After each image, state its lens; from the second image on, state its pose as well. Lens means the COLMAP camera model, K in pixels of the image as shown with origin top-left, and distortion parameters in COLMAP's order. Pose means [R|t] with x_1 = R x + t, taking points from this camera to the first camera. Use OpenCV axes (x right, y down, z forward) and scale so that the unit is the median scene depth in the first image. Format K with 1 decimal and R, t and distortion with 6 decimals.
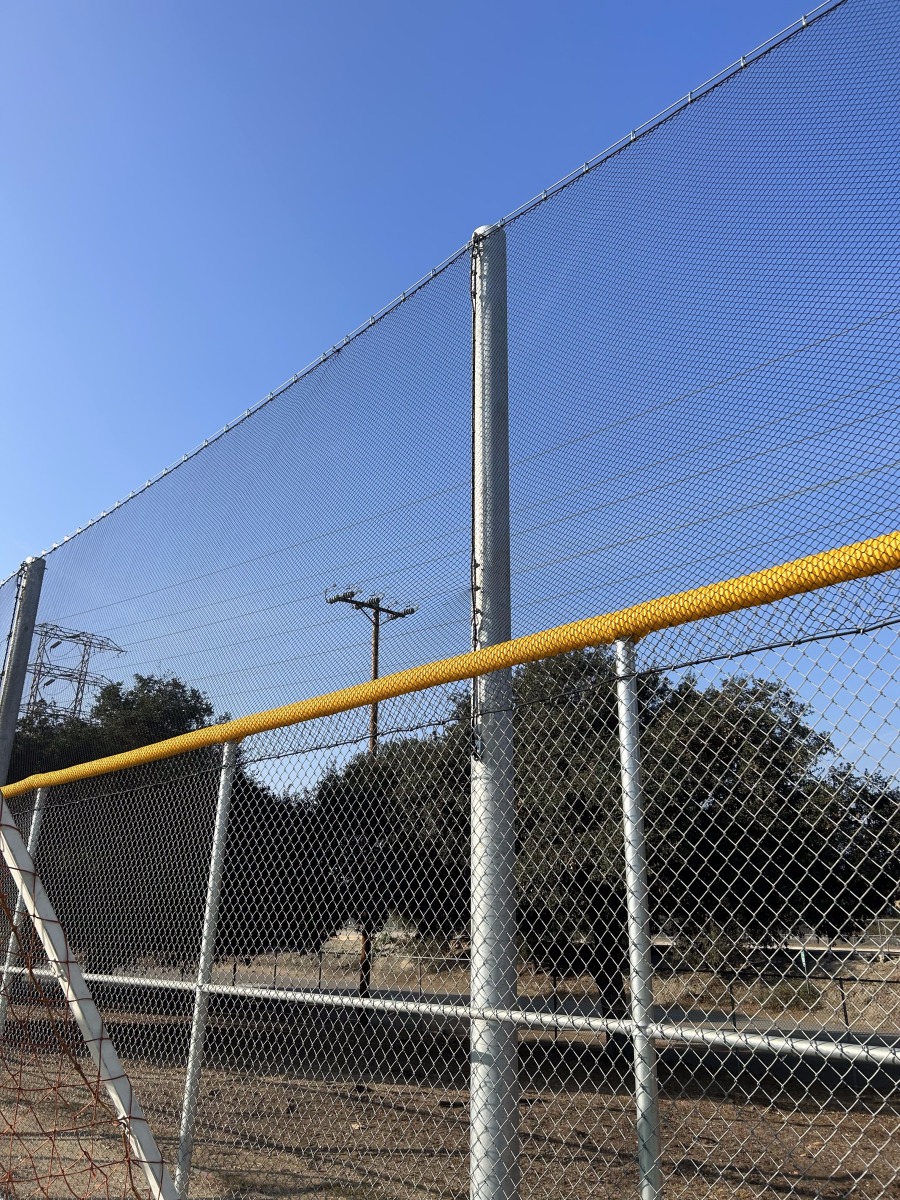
lens RADIAL K [[920.9, 0, 454.3], [0, 920.9, 596.7], [0, 0, 1]] dist [0.039231, -0.036168]
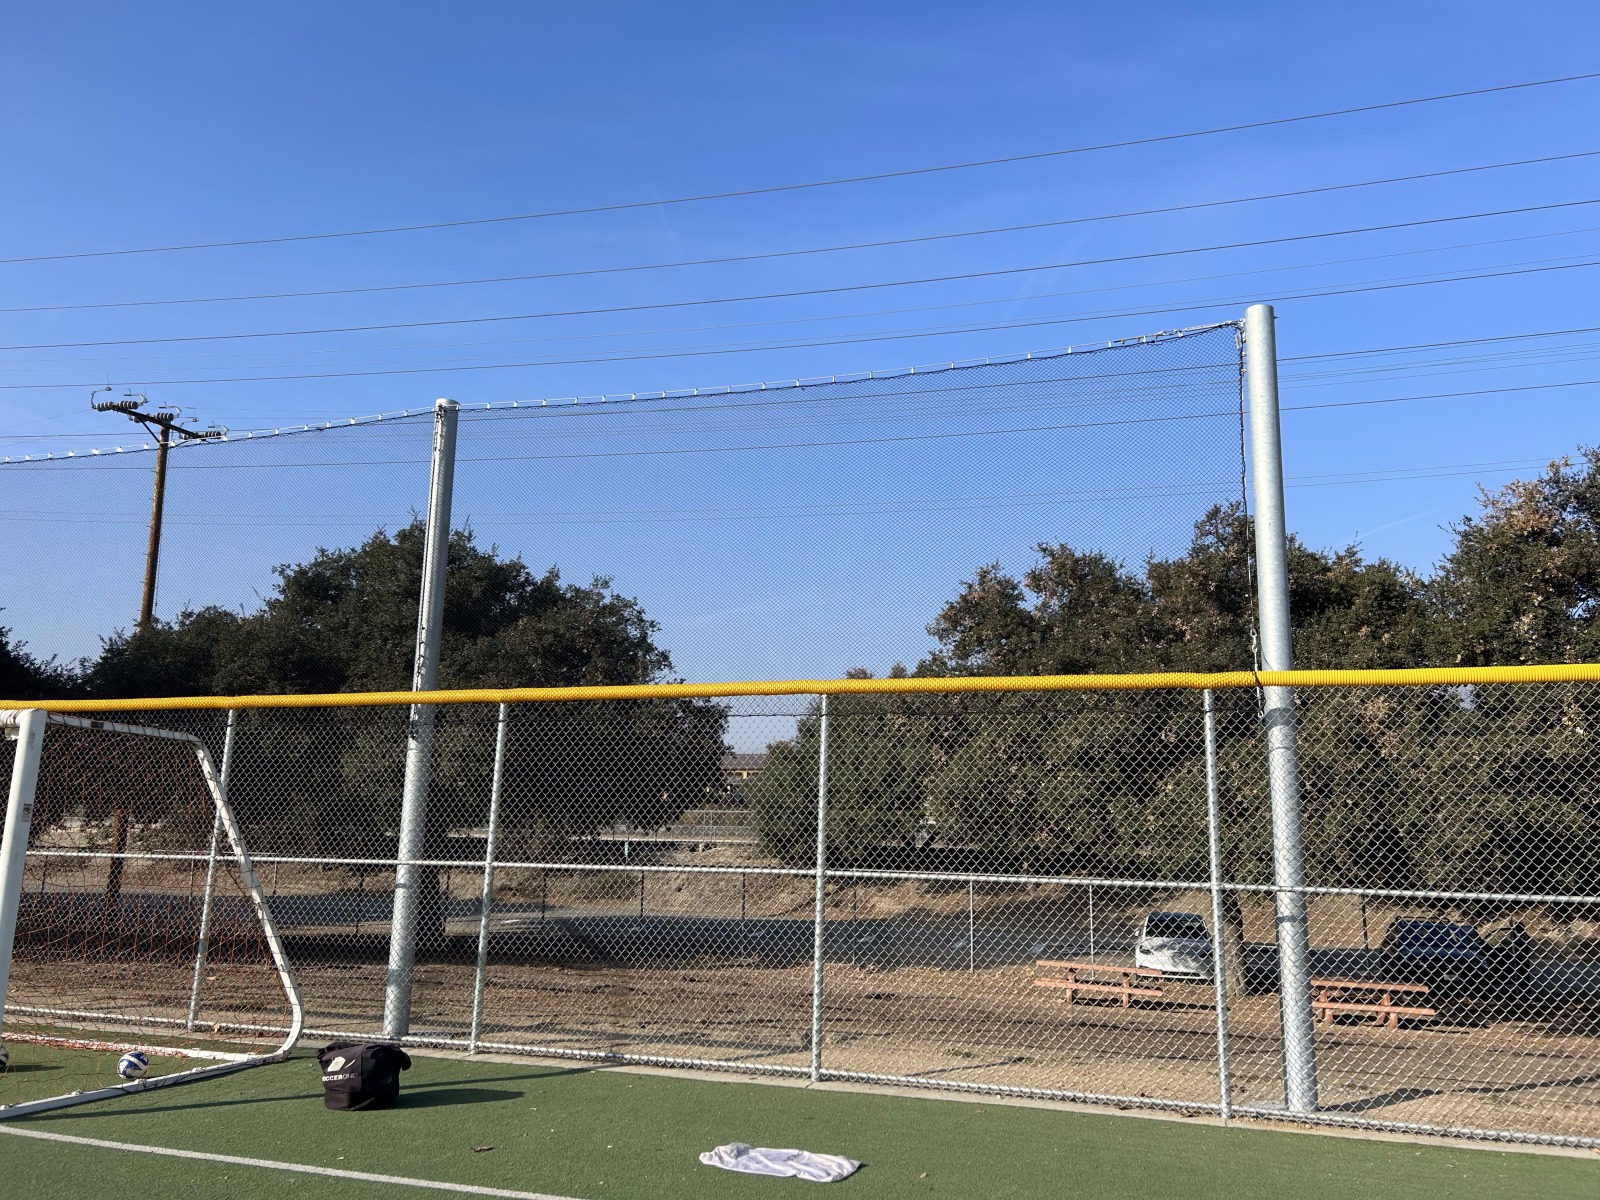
lens RADIAL K [[1186.4, 0, 805.1], [0, 1186.4, 594.7], [0, 0, 1]] dist [0.055442, -0.009045]
pose [[0.893213, 0.094196, 0.439657, -0.073878], [-0.161565, 0.979742, 0.118328, -0.107568], [-0.419604, -0.176725, 0.890337, -0.295643]]
